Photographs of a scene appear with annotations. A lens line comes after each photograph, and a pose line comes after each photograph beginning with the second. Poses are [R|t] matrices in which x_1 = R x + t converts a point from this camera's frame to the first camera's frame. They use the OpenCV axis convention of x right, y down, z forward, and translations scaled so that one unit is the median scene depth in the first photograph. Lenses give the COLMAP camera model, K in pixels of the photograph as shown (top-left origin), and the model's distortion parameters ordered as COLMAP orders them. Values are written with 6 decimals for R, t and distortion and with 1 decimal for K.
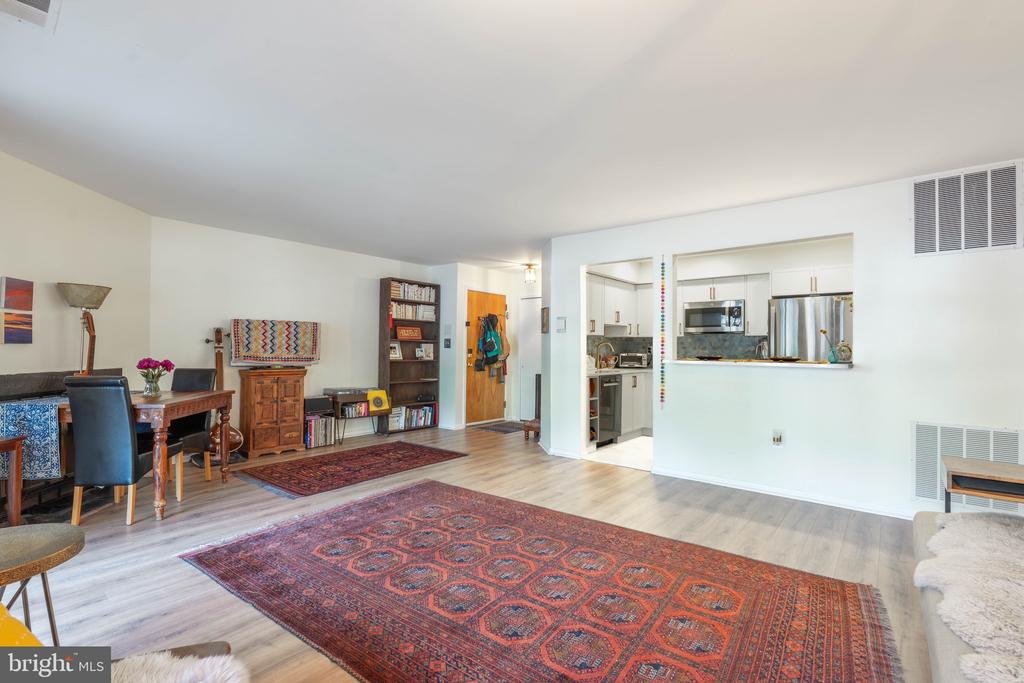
lens RADIAL K [[487.8, 0, 506.4], [0, 487.8, 336.6], [0, 0, 1]] dist [-0.000712, -0.000162]
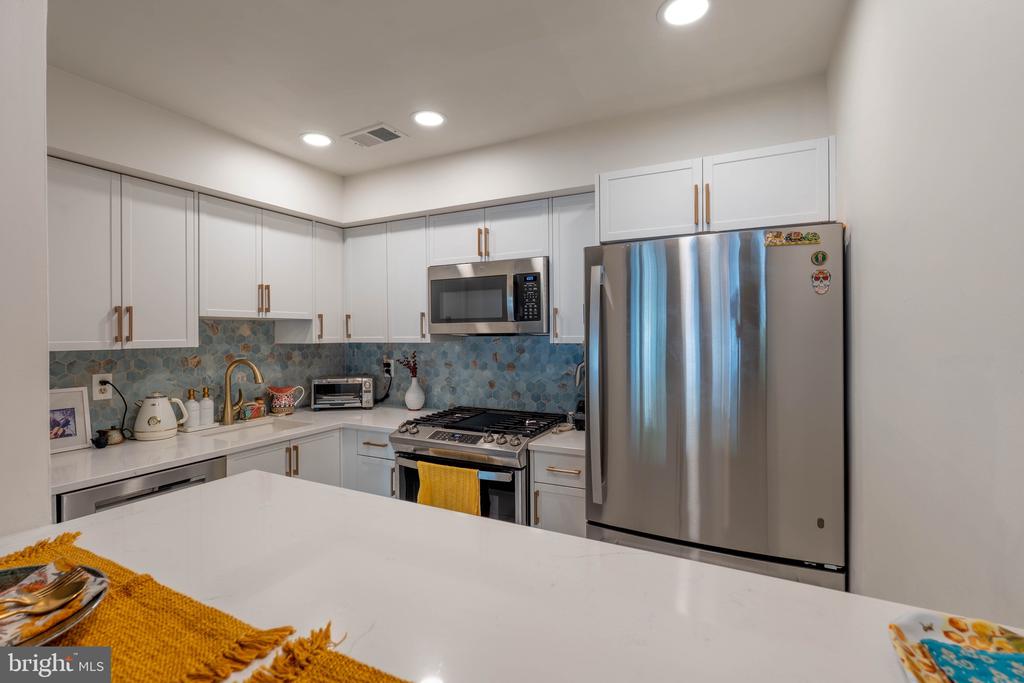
lens RADIAL K [[487.8, 0, 506.4], [0, 487.8, 336.6], [0, 0, 1]] dist [-0.000712, -0.000162]
pose [[0.980678, -0.012223, 0.195248, 0.351383], [0.005891, 0.999439, 0.032977, -0.020522], [-0.195542, -0.031190, 0.980199, 0.565715]]
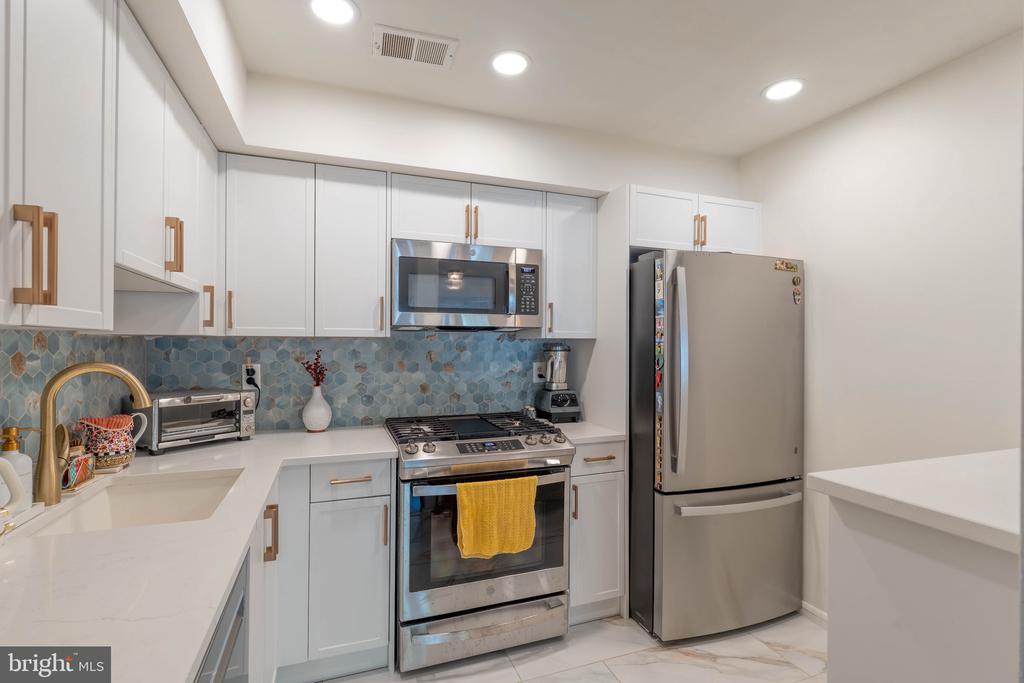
lens RADIAL K [[475.6, 0, 512.2], [0, 475.6, 345.8], [0, 0, 1]] dist [-0.002509, -0.000295]
pose [[0.506808, -0.005050, 0.862044, 0.123174], [-0.022854, 0.999553, 0.019292, -0.002676], [-0.861756, -0.029479, 0.506466, 0.773500]]
